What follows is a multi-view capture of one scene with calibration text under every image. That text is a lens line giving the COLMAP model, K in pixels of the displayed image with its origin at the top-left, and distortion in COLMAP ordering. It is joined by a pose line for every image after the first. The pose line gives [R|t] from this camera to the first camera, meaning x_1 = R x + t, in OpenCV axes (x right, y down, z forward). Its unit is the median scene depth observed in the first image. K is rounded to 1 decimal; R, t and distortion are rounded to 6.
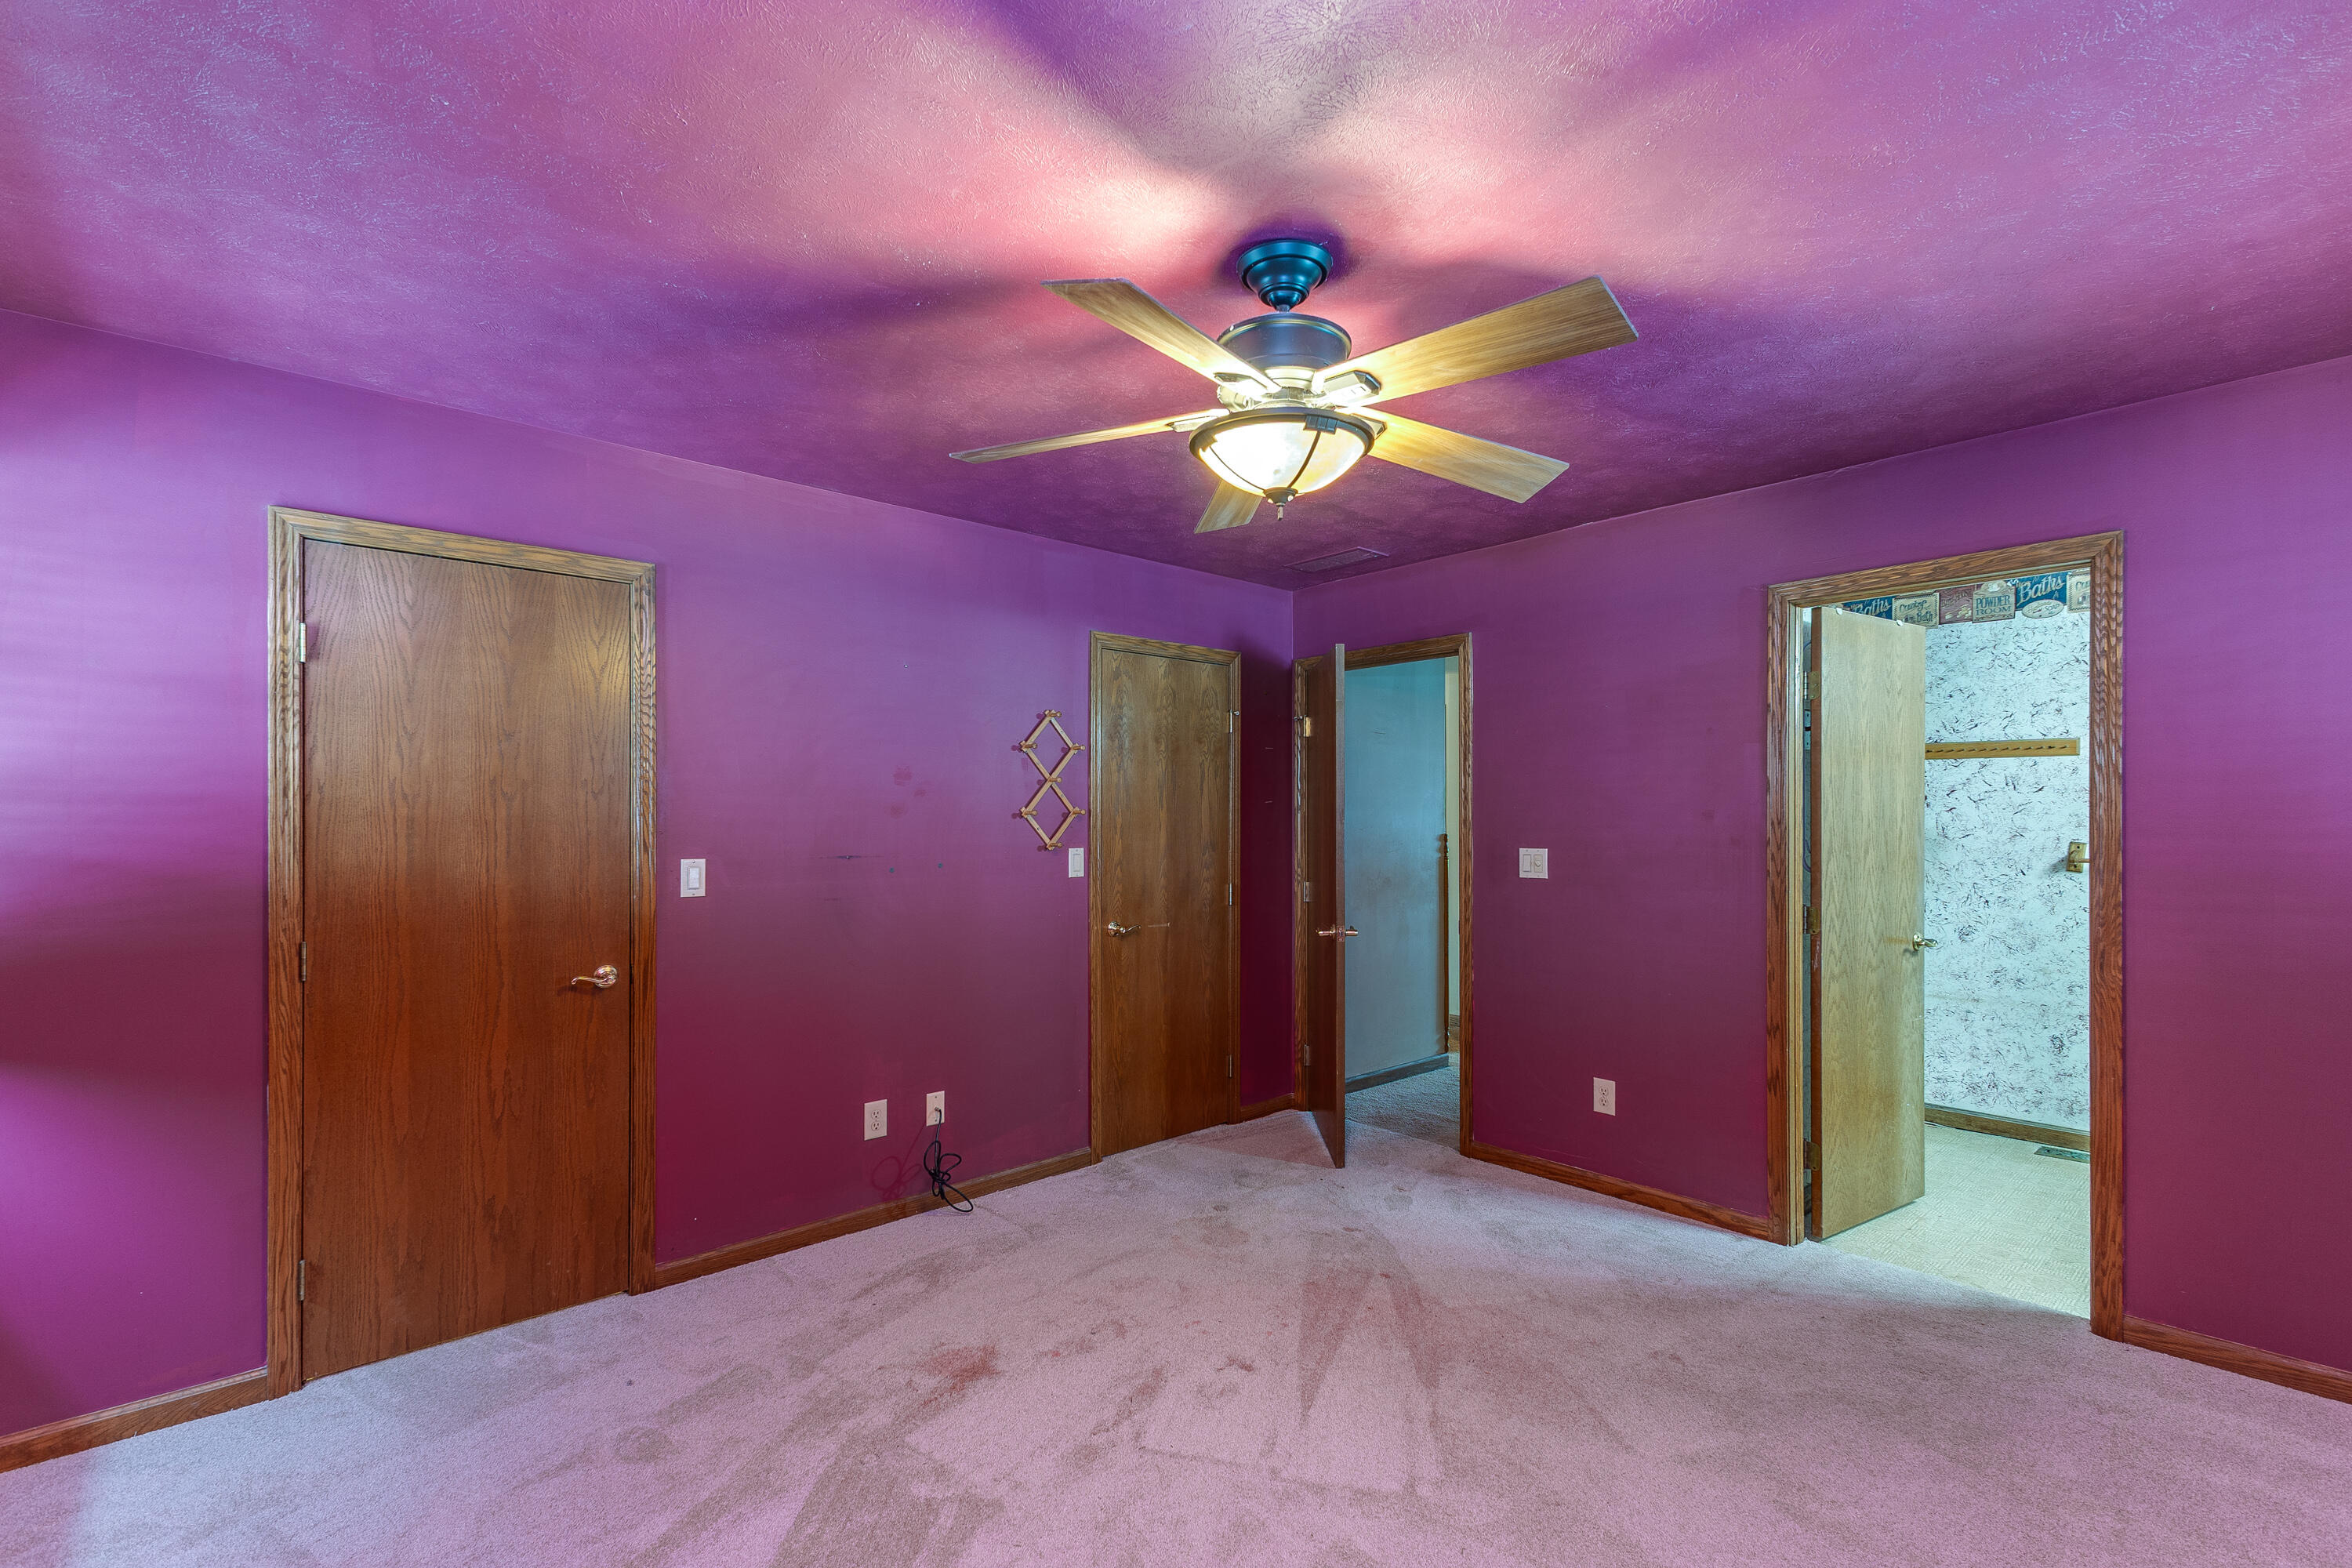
lens RADIAL K [[1033.3, 0, 1178.8], [0, 1033.3, 825.3], [0, 0, 1]] dist [-0.001433, -0.000234]
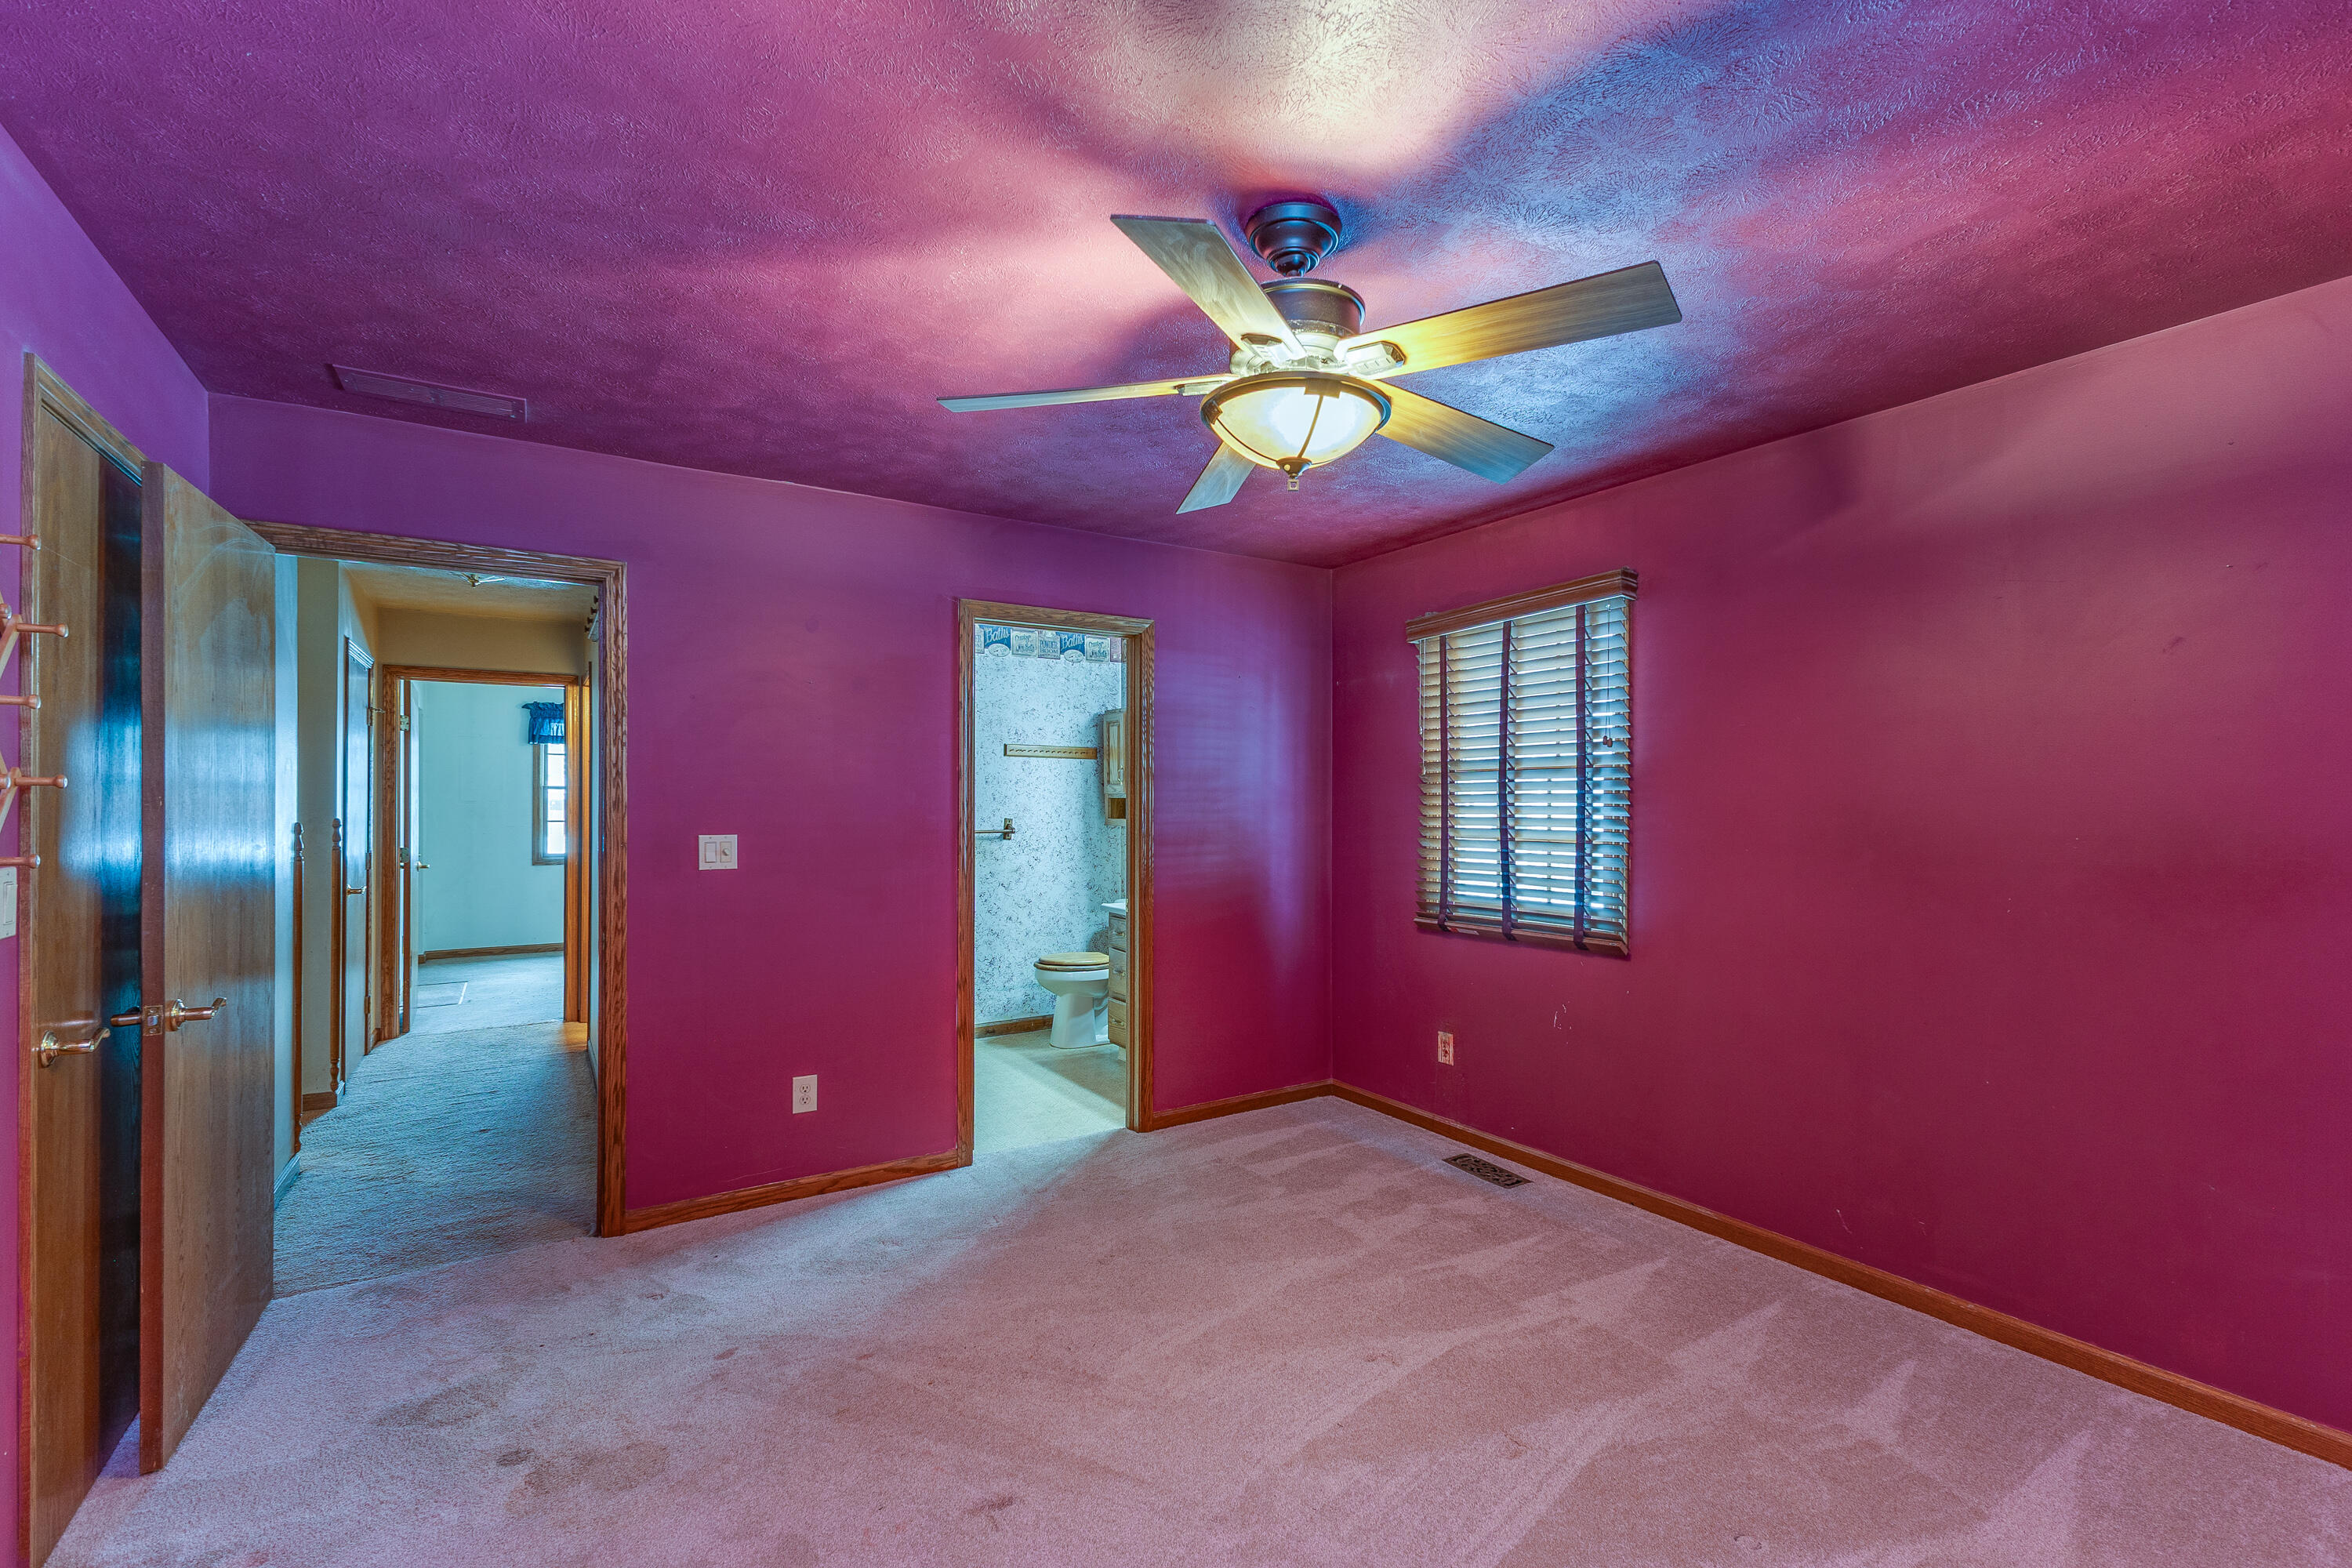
lens RADIAL K [[1041.2, 0, 1171.6], [0, 1041.2, 804.8], [0, 0, 1]] dist [0.008723, 0.000219]
pose [[0.159468, -0.002645, 0.987200, -0.511503], [0.005808, 0.999982, 0.001741, -0.002376], [-0.987186, 0.005456, 0.159480, 0.551582]]
